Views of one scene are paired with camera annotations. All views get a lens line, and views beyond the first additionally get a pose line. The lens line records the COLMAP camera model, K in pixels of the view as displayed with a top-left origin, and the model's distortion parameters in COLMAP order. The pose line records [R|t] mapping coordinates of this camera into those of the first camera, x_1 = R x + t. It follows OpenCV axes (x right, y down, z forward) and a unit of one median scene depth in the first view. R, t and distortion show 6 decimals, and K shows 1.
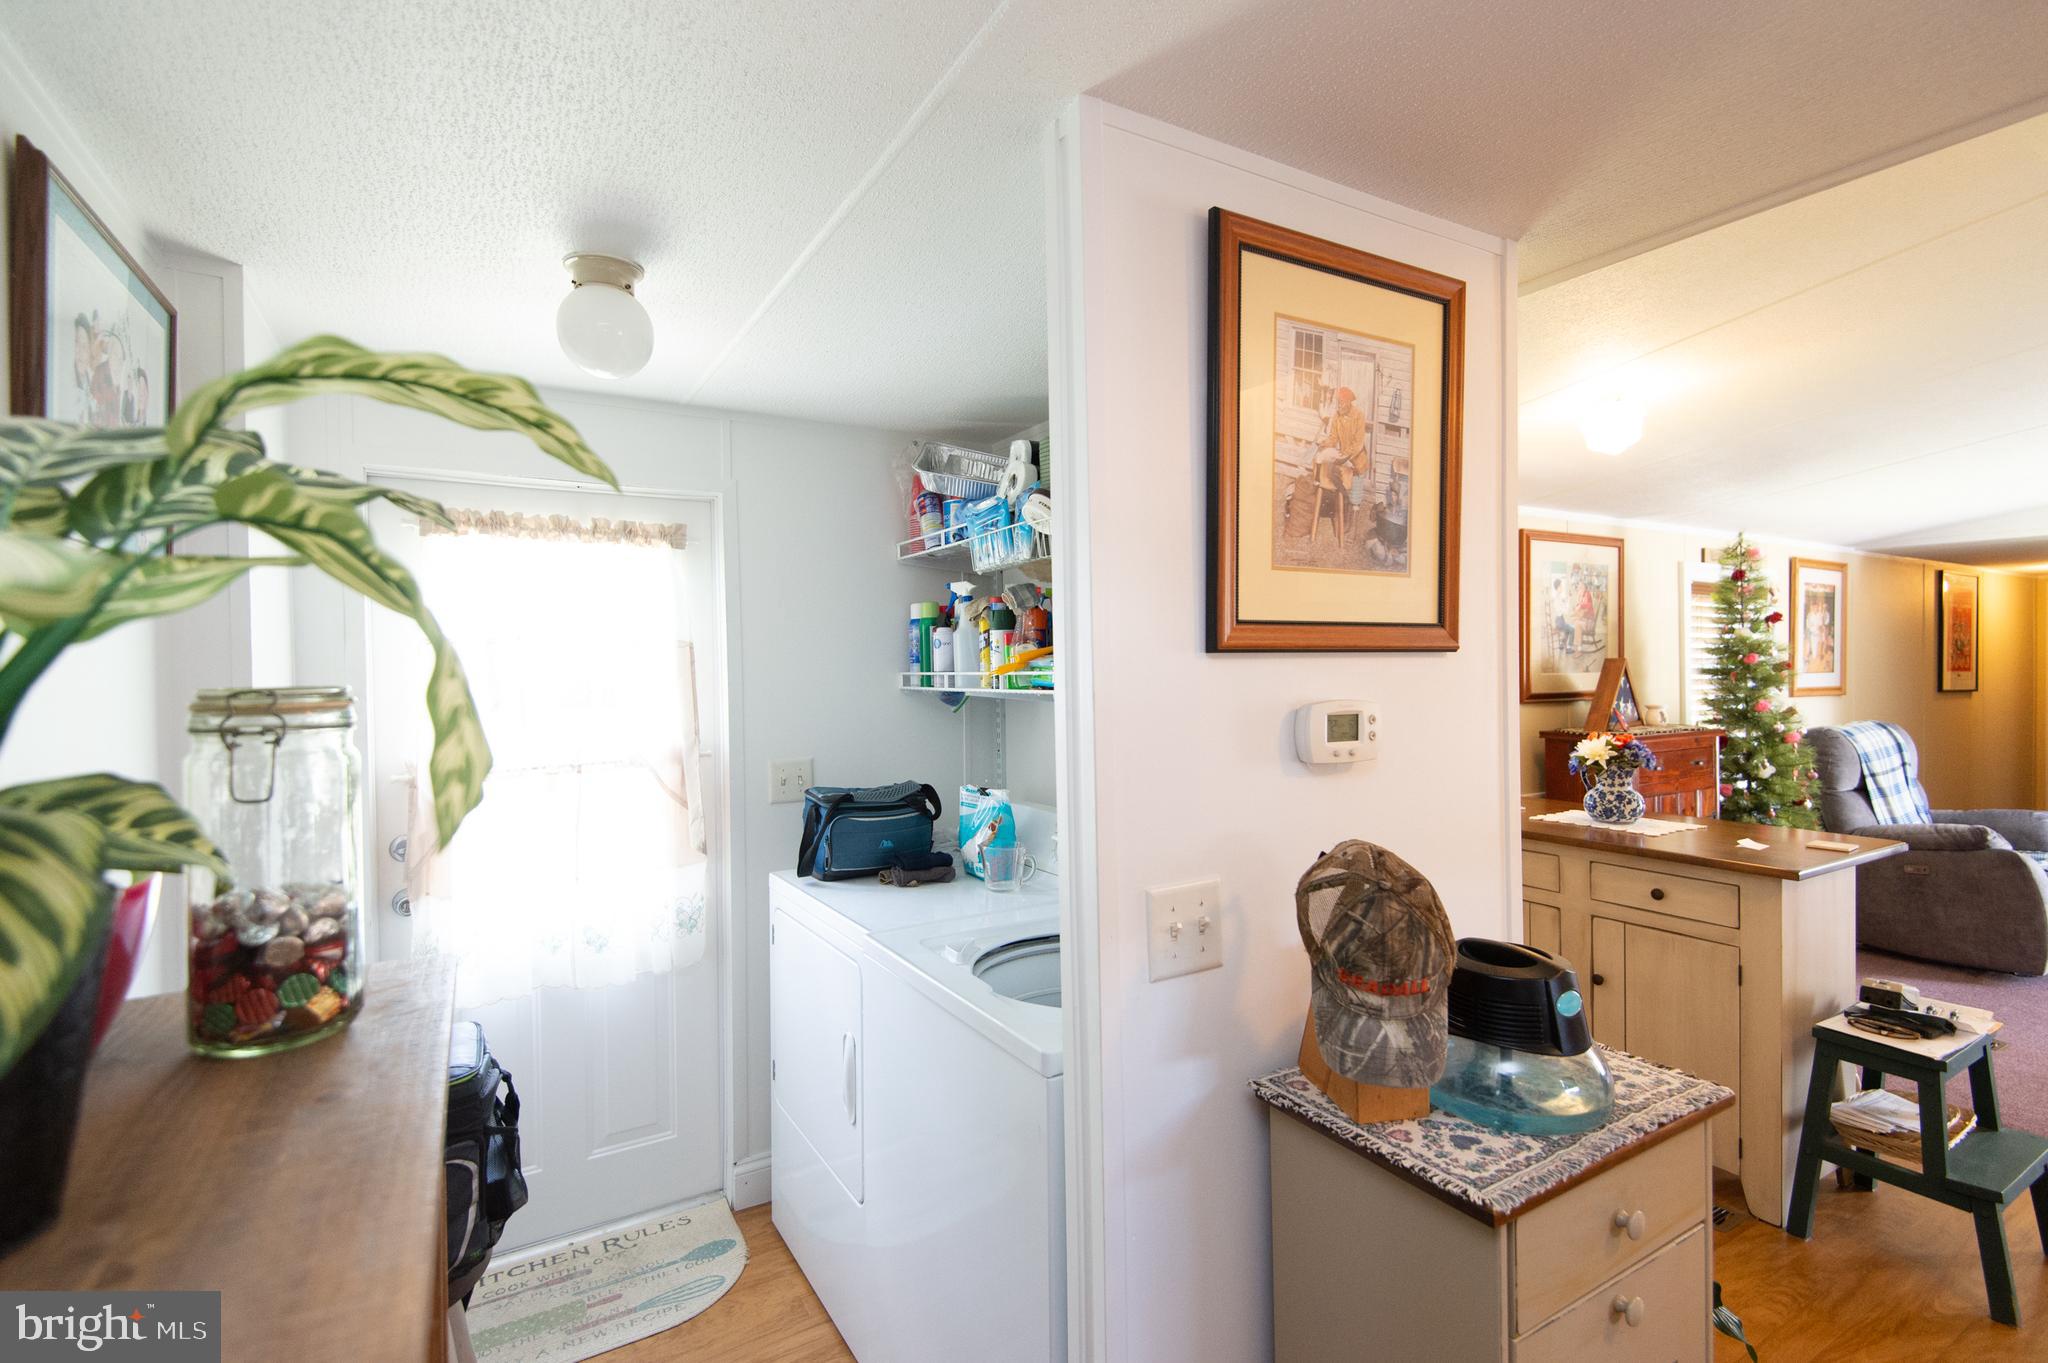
lens RADIAL K [[934.2, 0, 1038.0], [0, 934.2, 676.9], [0, 0, 1]] dist [0.040547, -0.026125]
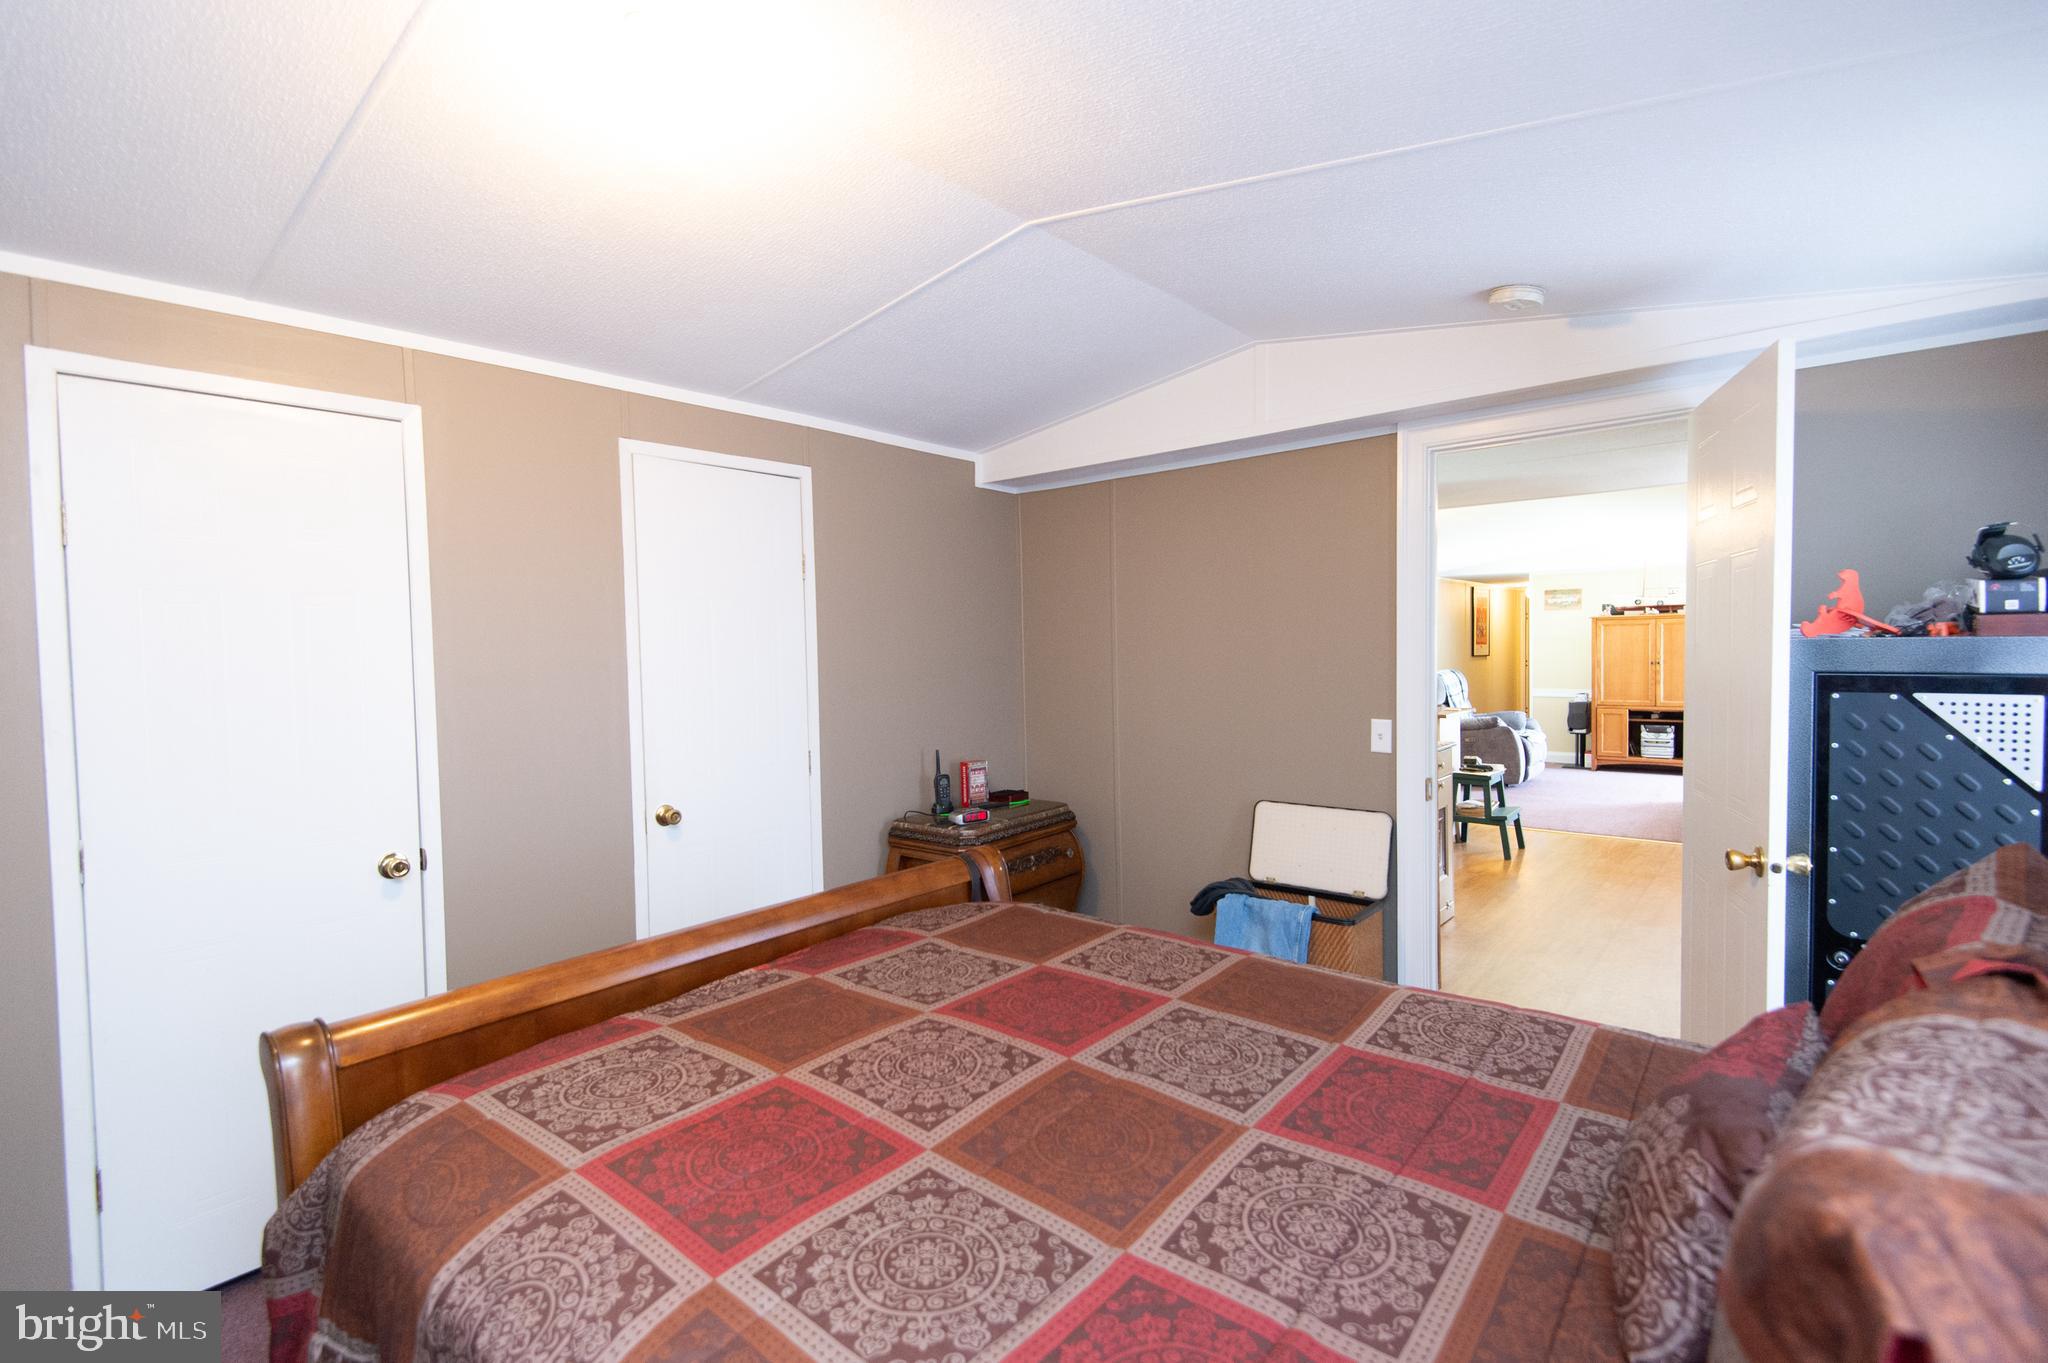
lens RADIAL K [[934.2, 0, 1038.0], [0, 934.2, 676.9], [0, 0, 1]] dist [0.040547, -0.026125]
pose [[0.942496, -0.016610, 0.333805, -1.163893], [0.008960, 0.999661, 0.024446, 0.014684], [-0.334098, -0.020050, 0.942325, -1.114407]]
